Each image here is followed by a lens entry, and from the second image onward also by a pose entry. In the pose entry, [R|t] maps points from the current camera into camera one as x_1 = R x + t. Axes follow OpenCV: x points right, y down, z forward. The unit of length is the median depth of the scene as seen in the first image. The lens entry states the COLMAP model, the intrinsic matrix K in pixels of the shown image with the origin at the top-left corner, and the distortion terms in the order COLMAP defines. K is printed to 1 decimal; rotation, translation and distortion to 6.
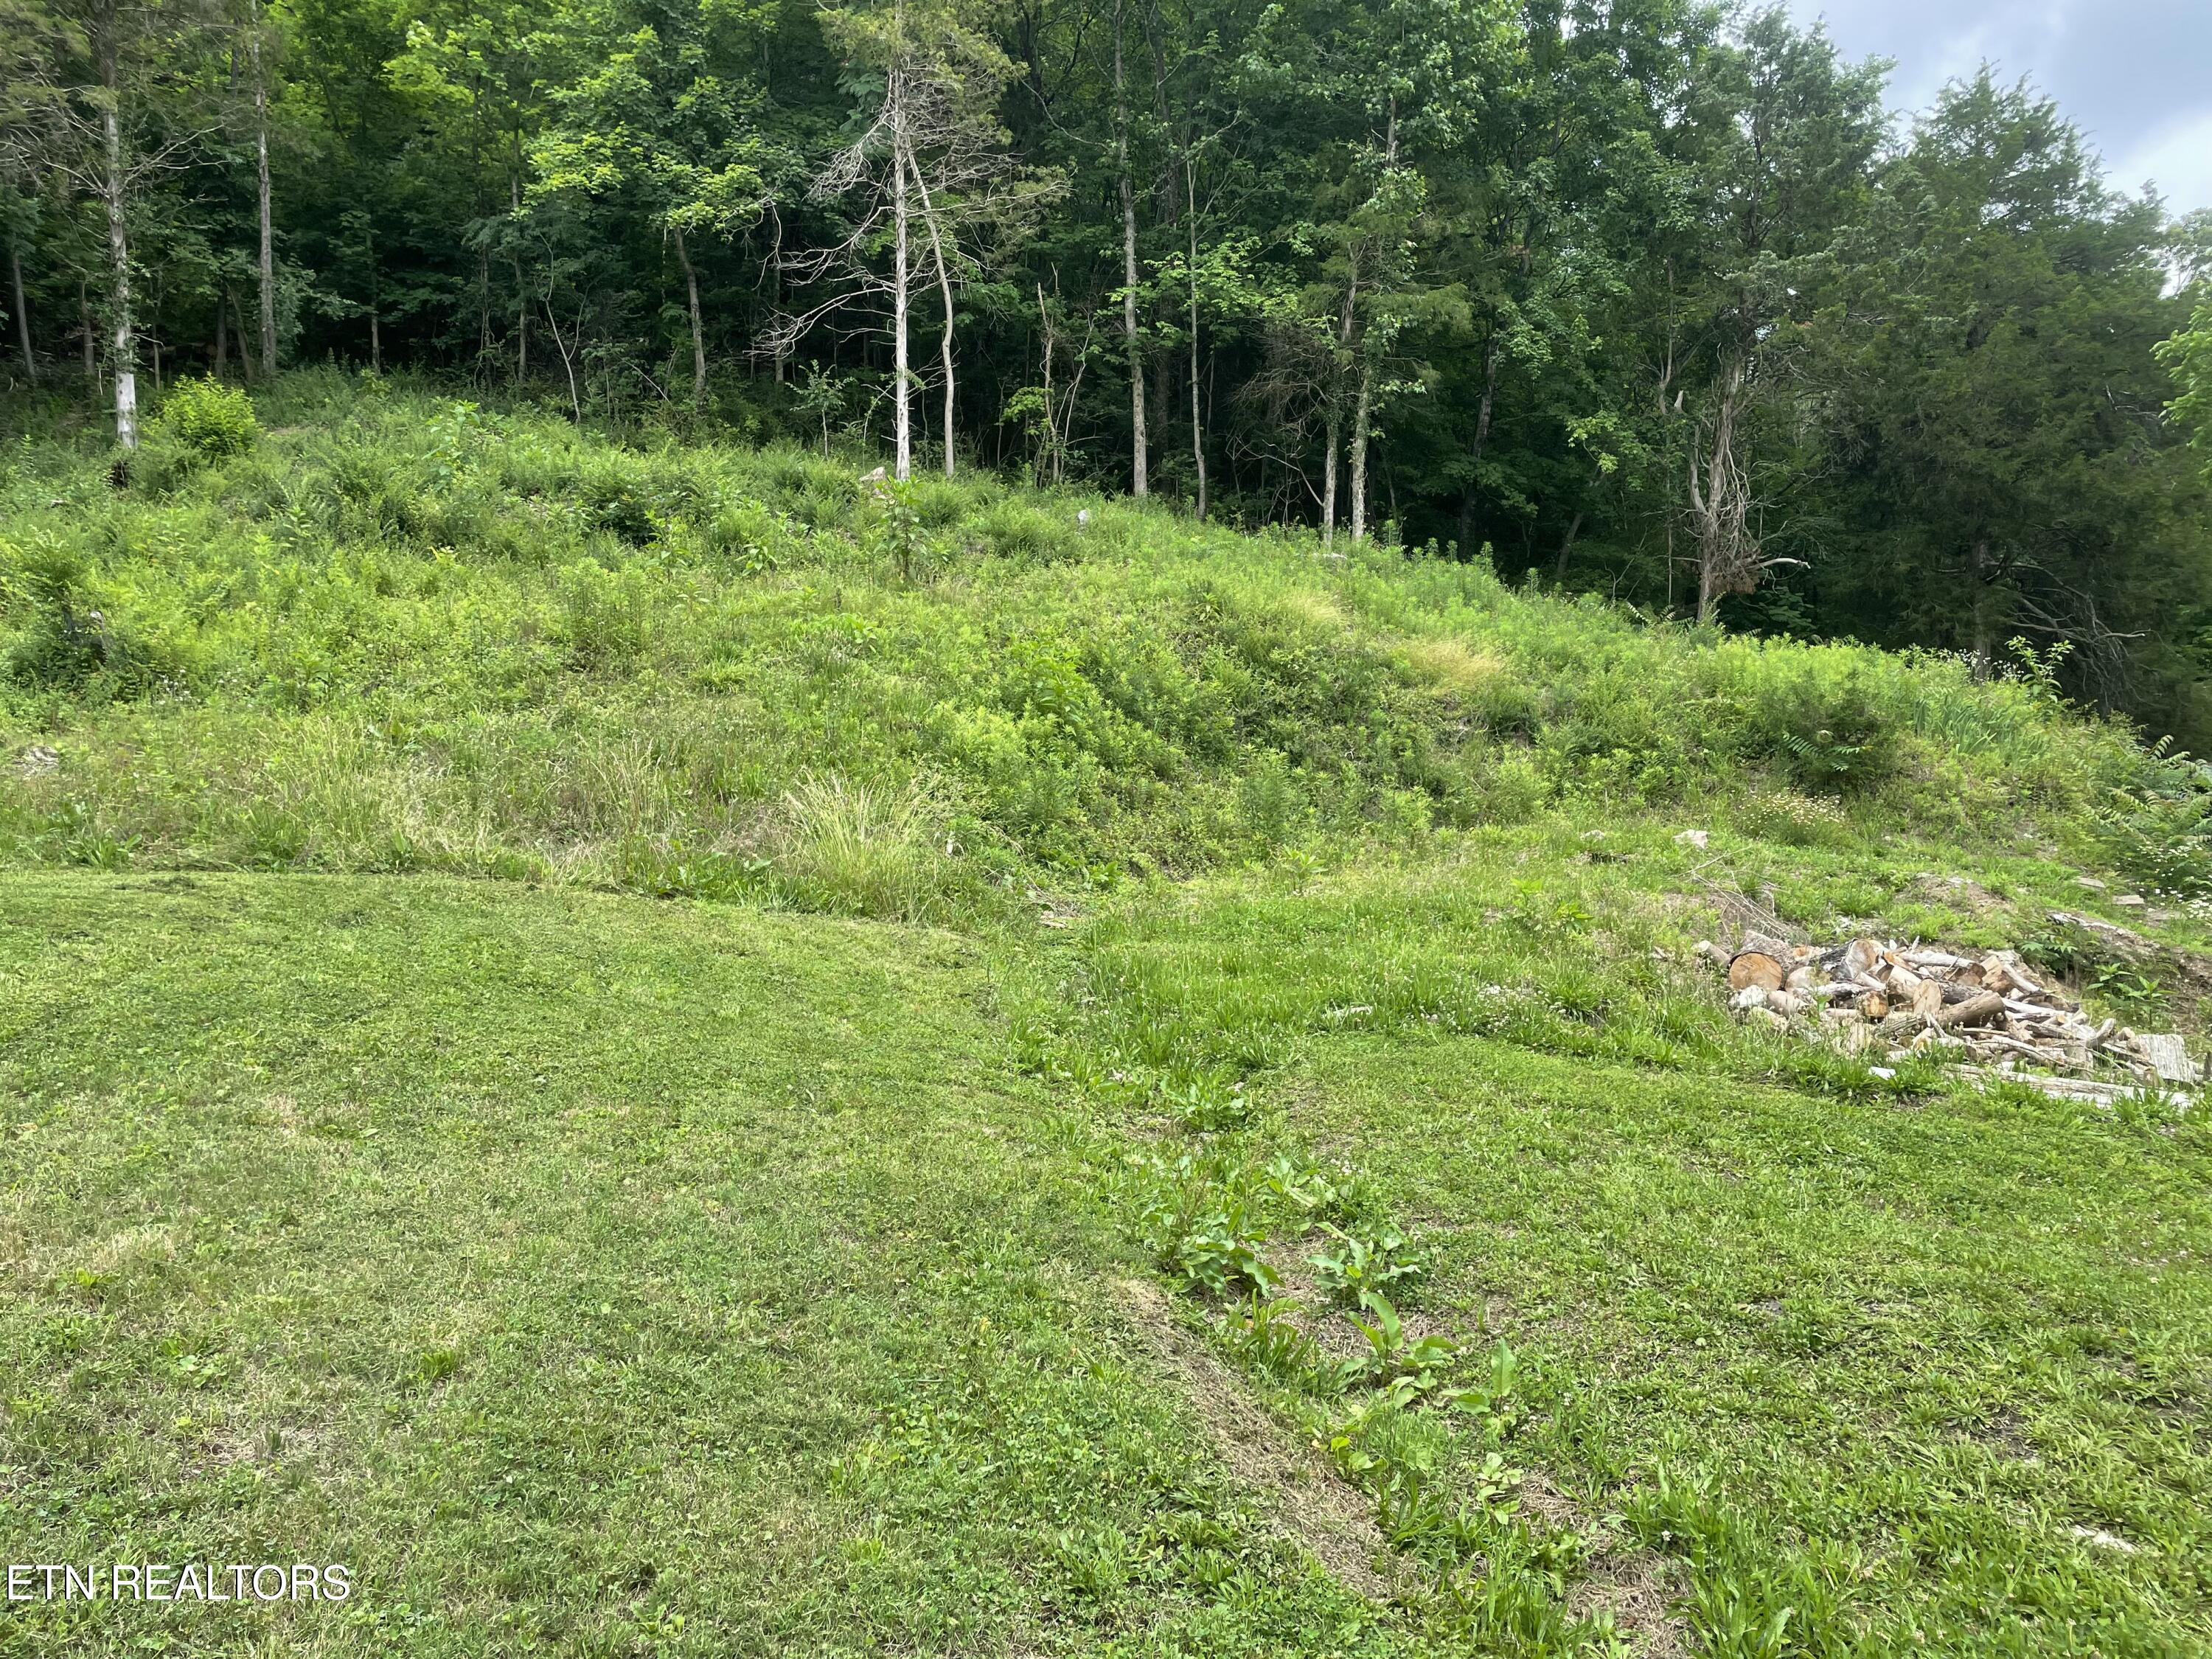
lens RADIAL K [[1646.5, 0, 1109.0], [0, 1646.5, 822.8], [0, 0, 1]] dist [0.104154, -0.139256]
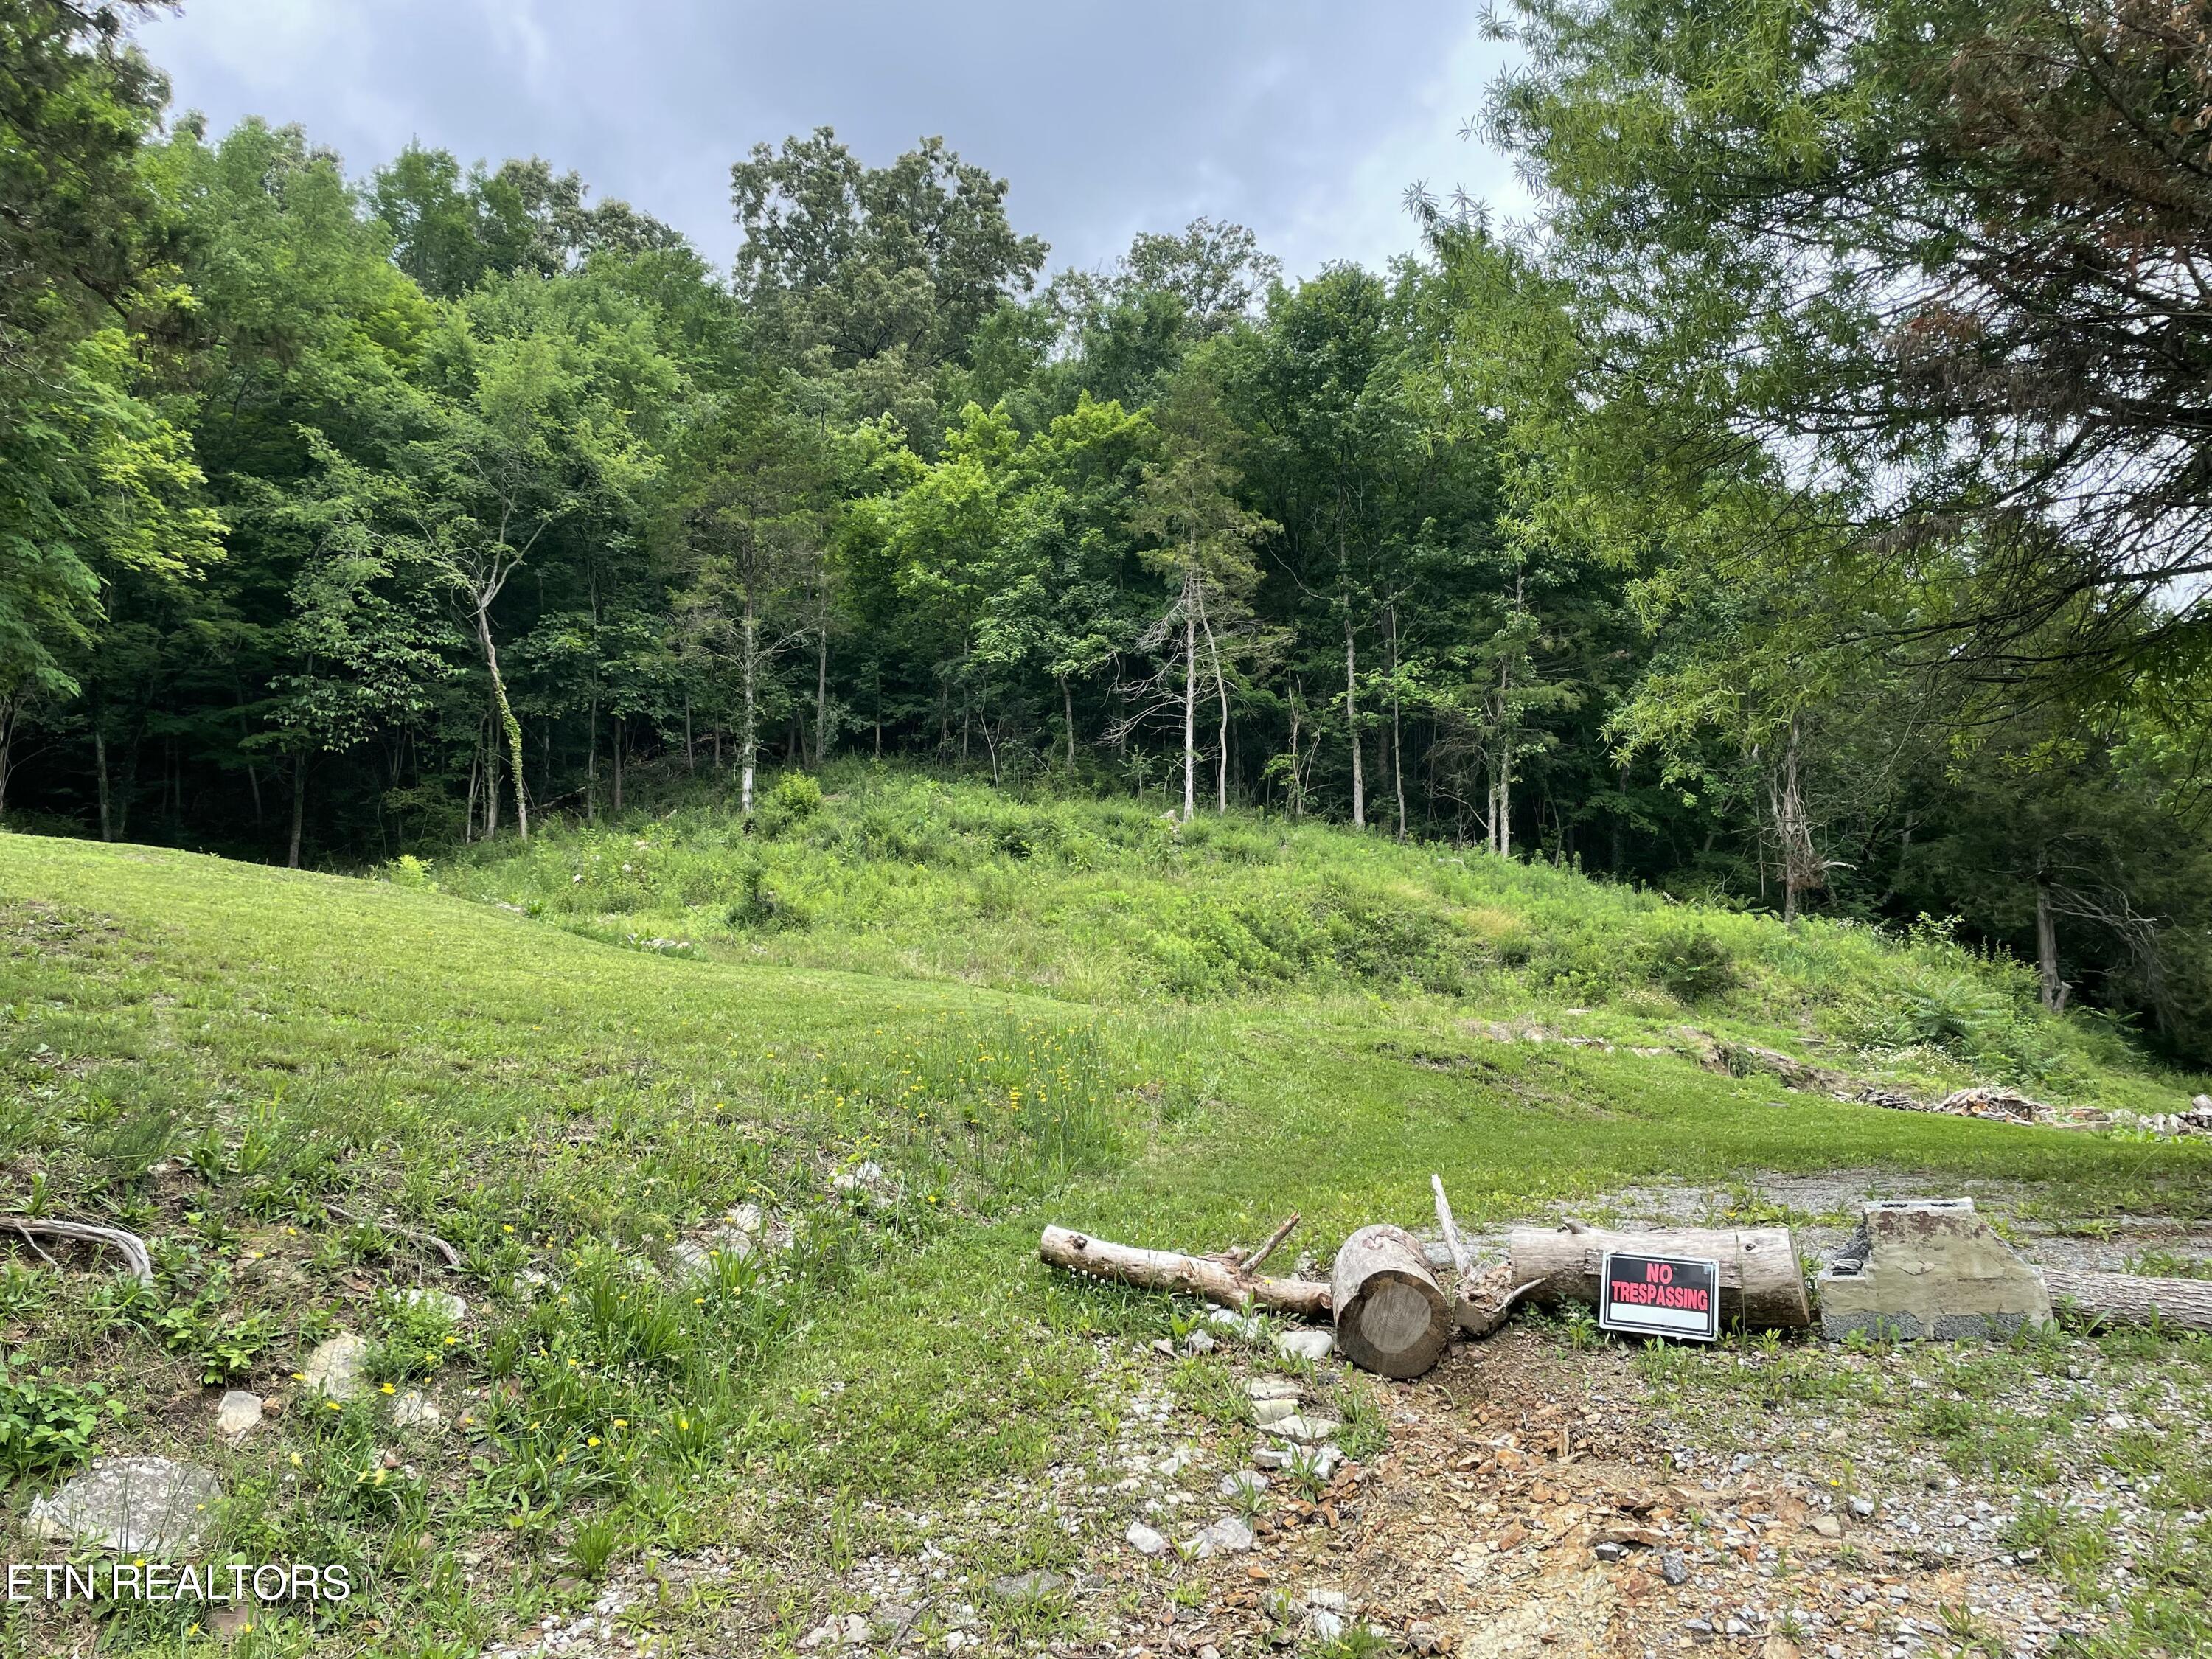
lens RADIAL K [[1646.5, 0, 1109.0], [0, 1646.5, 822.8], [0, 0, 1]] dist [0.104154, -0.139256]
pose [[0.970526, -0.017579, -0.240355, 0.236217], [-0.028902, 0.981648, -0.188497, 0.125948], [0.239258, 0.189888, 0.952207, -0.669545]]
